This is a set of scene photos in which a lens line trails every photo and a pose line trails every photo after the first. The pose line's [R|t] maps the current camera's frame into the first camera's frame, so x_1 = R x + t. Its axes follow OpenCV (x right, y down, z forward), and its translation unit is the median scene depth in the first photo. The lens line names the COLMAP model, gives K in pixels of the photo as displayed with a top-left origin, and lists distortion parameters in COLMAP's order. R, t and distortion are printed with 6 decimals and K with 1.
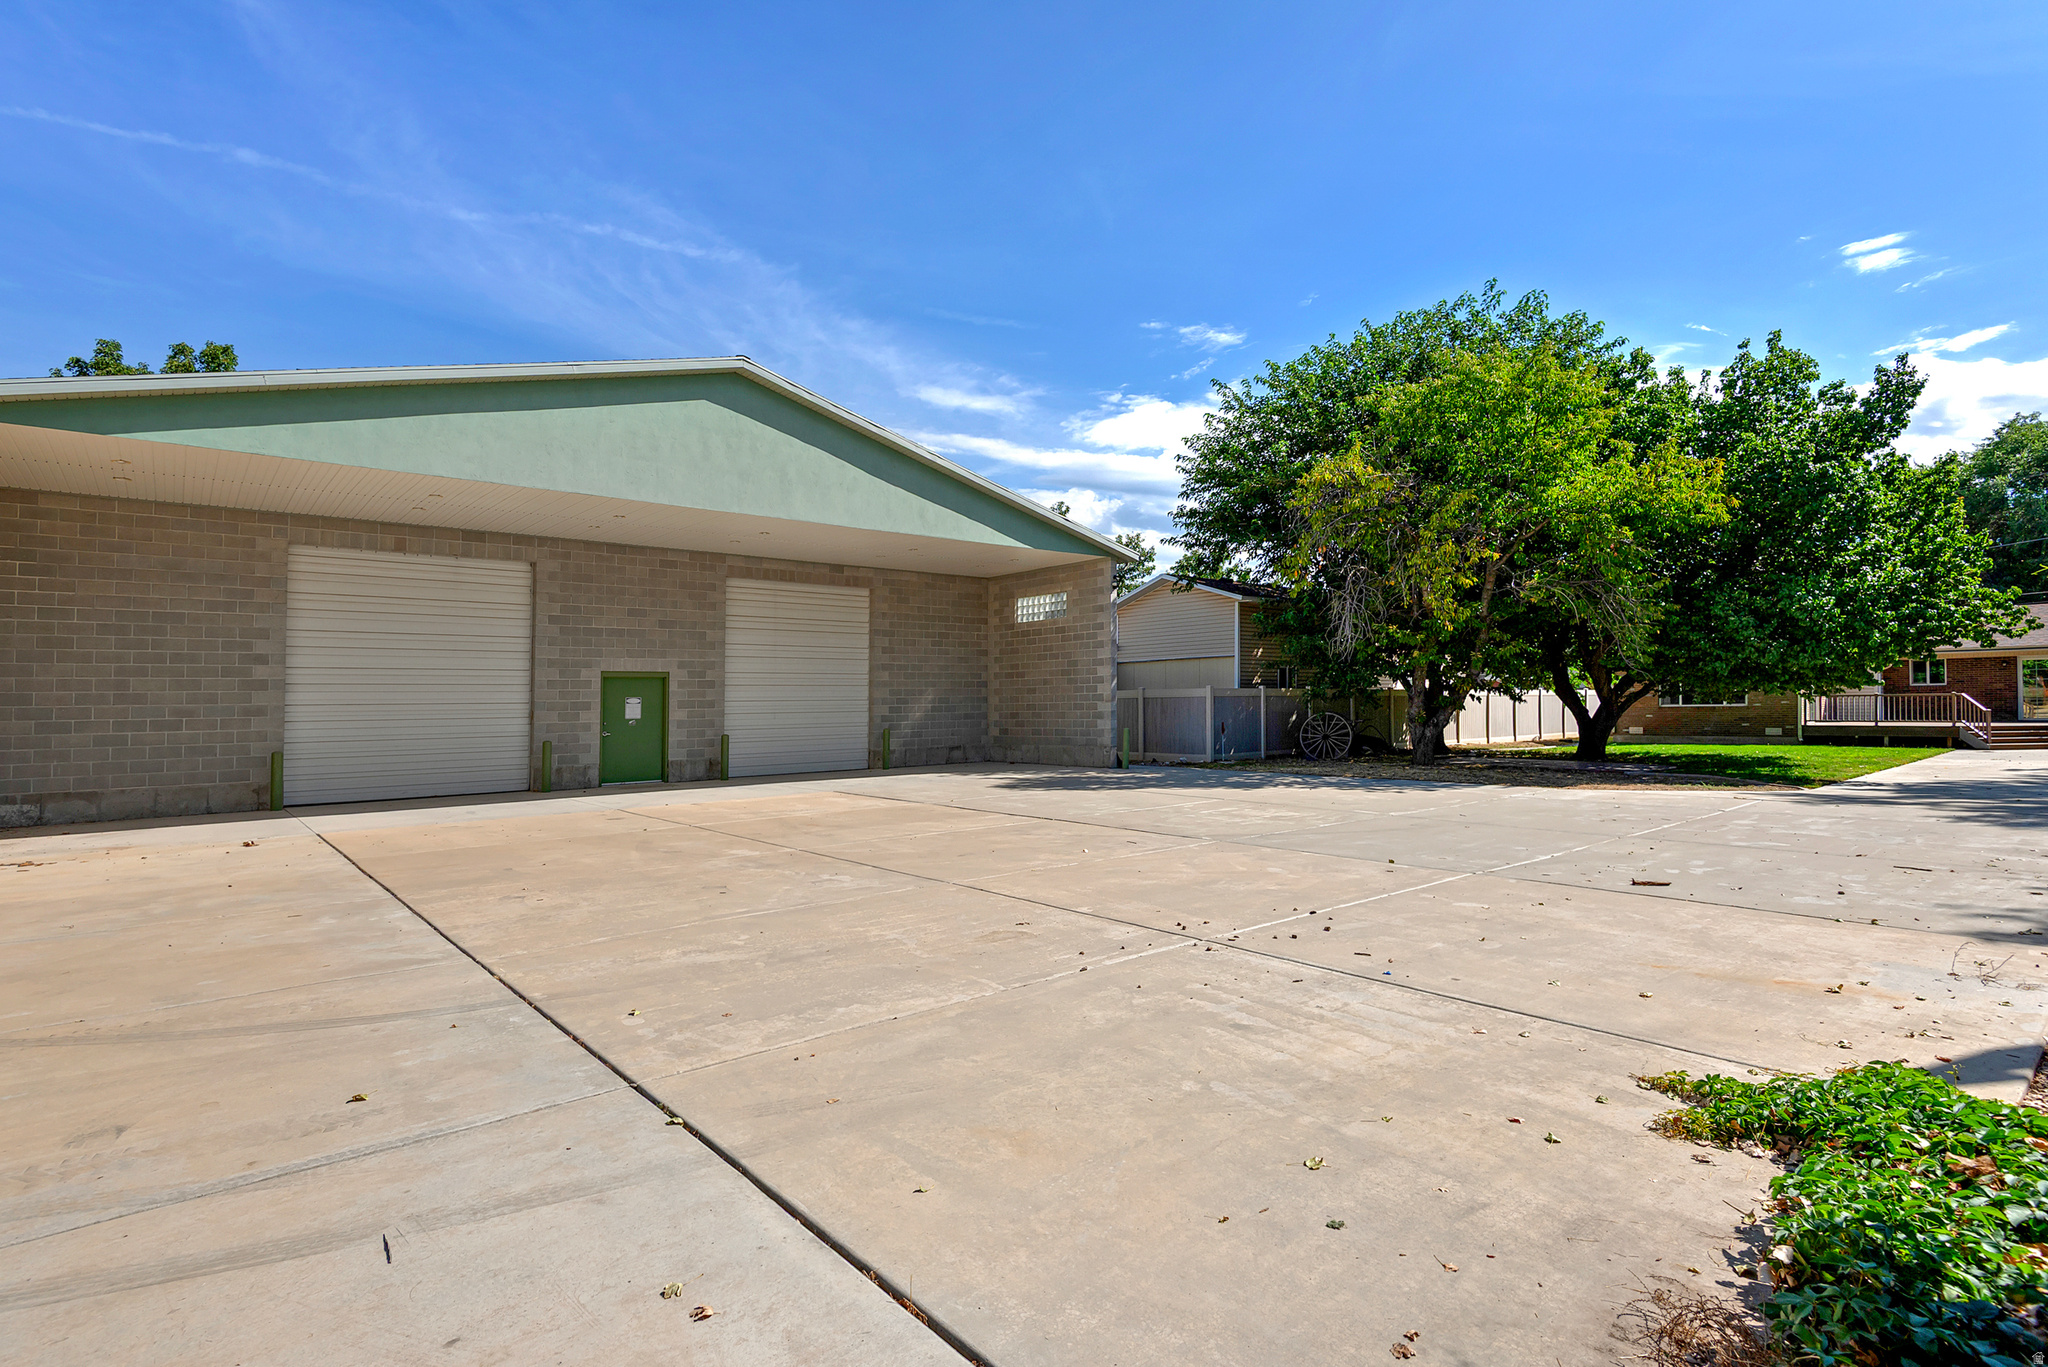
lens RADIAL K [[936.9, 0, 1011.1], [0, 936.9, 703.2], [0, 0, 1]] dist [0.024270, -0.010156]
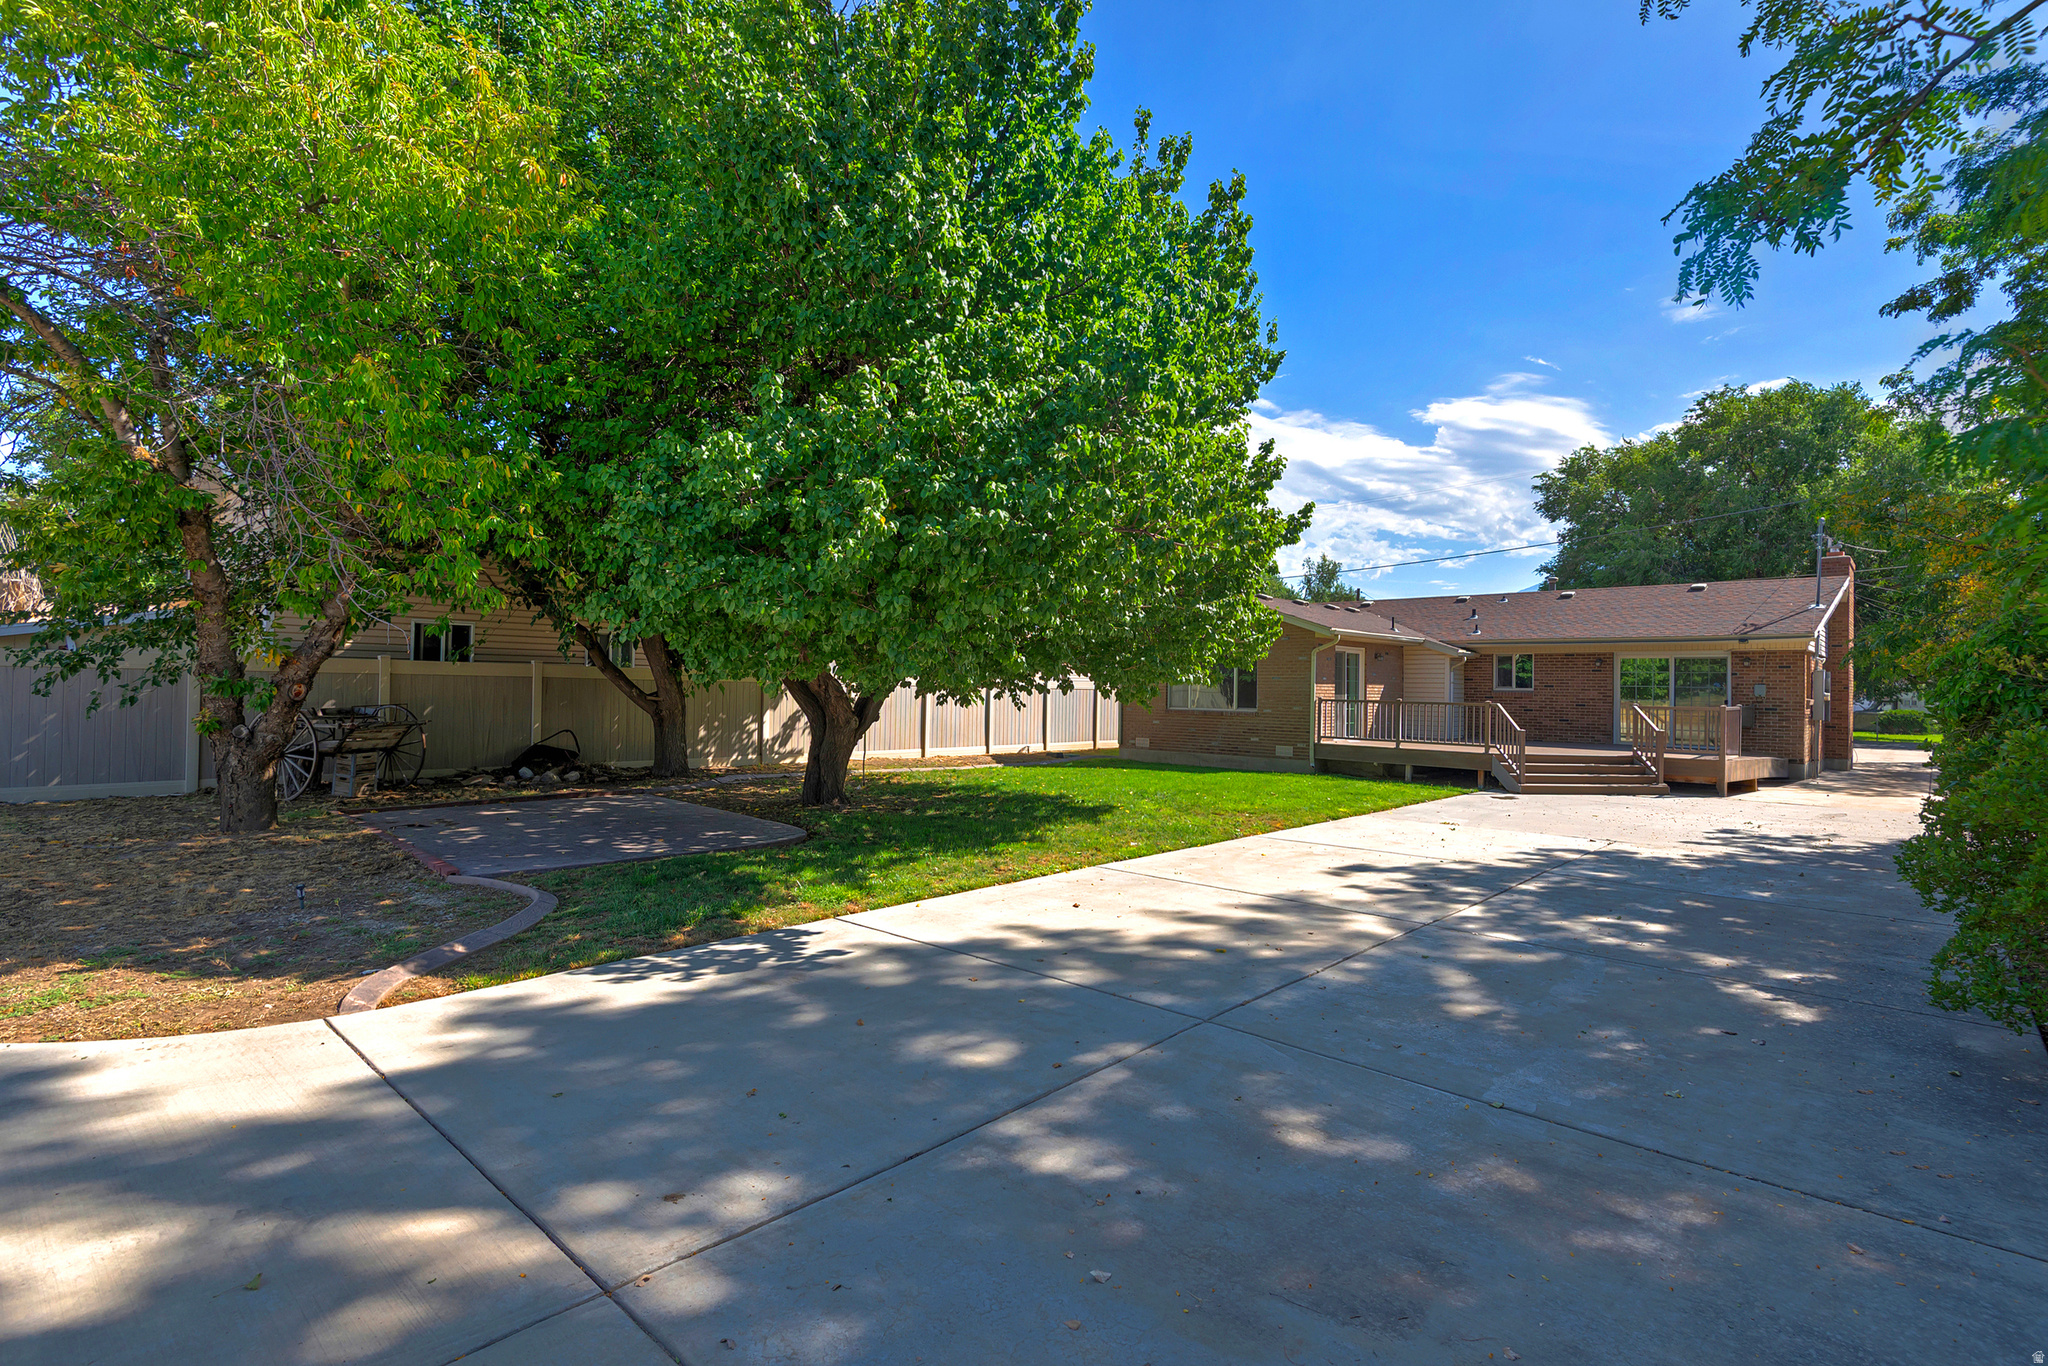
lens RADIAL K [[936.9, 0, 1031.1], [0, 936.9, 691.6], [0, 0, 1]] dist [0.024270, -0.010156]
pose [[0.990426, 0.027818, 0.135210, 0.915641], [-0.027566, 0.999613, -0.003735, -0.005515], [-0.135261, -0.000028, 0.990810, 0.662886]]
